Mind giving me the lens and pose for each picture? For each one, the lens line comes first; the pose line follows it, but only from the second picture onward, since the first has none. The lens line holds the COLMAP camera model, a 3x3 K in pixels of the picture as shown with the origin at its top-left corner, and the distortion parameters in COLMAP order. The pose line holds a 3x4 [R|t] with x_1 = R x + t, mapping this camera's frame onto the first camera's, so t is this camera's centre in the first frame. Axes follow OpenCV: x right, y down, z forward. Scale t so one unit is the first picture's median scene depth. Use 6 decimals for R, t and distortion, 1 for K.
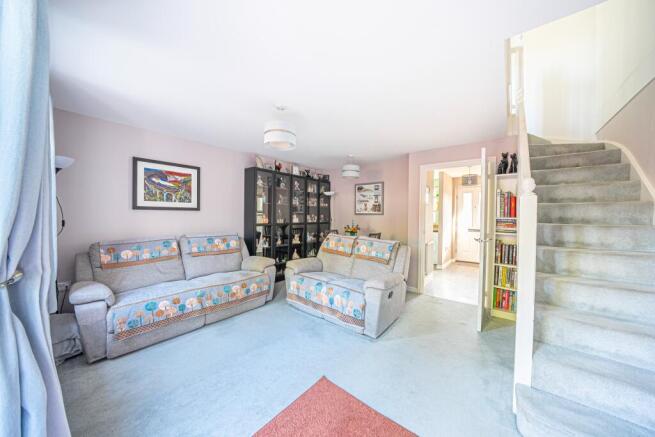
lens RADIAL K [[225.6, 0, 329.3], [0, 225.6, 218.8], [0, 0, 1]] dist [-0.019627, 0.000803]
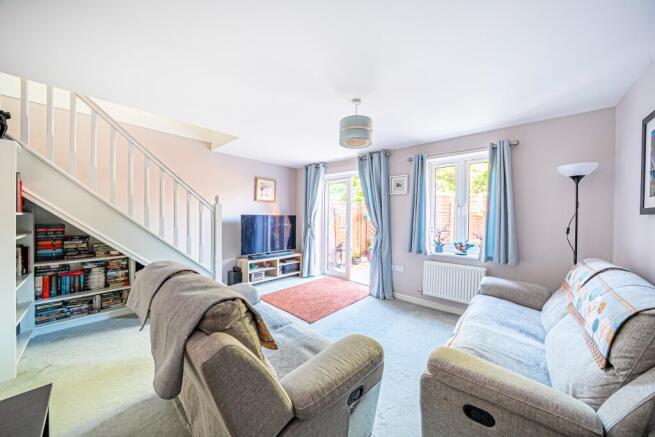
lens RADIAL K [[225.6, 0, 326.1], [0, 225.6, 218.7], [0, 0, 1]] dist [-0.019627, 0.000803]
pose [[-0.998521, -0.031535, 0.044294, -0.105801], [-0.030324, 0.999155, 0.027754, -0.021031], [-0.045132, 0.026370, -0.998633, 1.416476]]
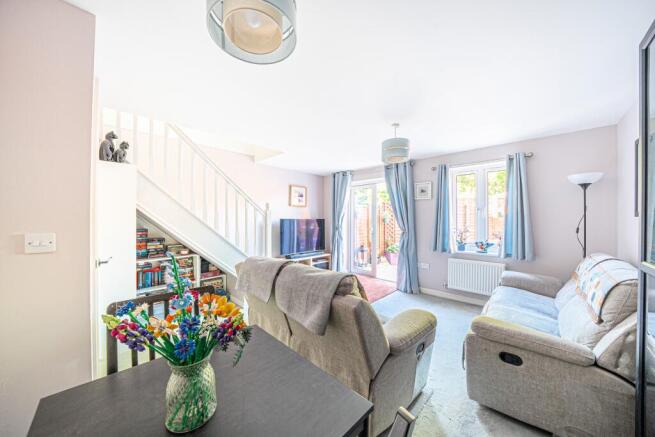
lens RADIAL K [[225.6, 0, 326.4], [0, 225.6, 218.0], [0, 0, 1]] dist [-0.019627, 0.000803]
pose [[-0.996648, -0.020480, 0.079209, 0.024999], [-0.019195, 0.999672, 0.016956, -0.028347], [-0.079530, 0.015379, -0.996714, 1.573631]]
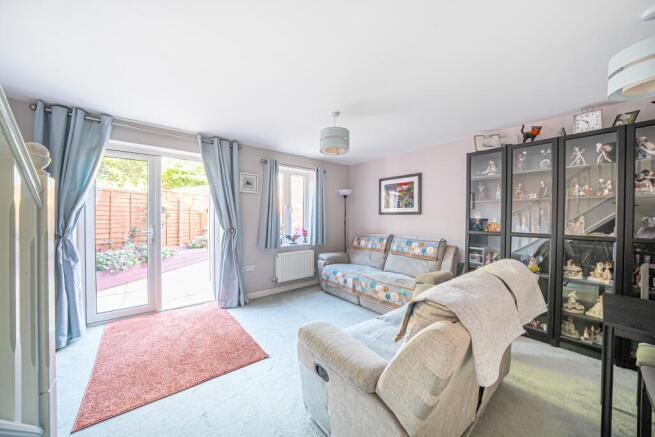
lens RADIAL K [[225.6, 0, 324.4], [0, 225.6, 217.6], [0, 0, 1]] dist [-0.019627, 0.000803]
pose [[-0.208287, -0.011485, -0.978000, 0.591473], [-0.026276, 0.999636, -0.006143, -0.002845], [0.977715, 0.024418, -0.208513, 0.857621]]
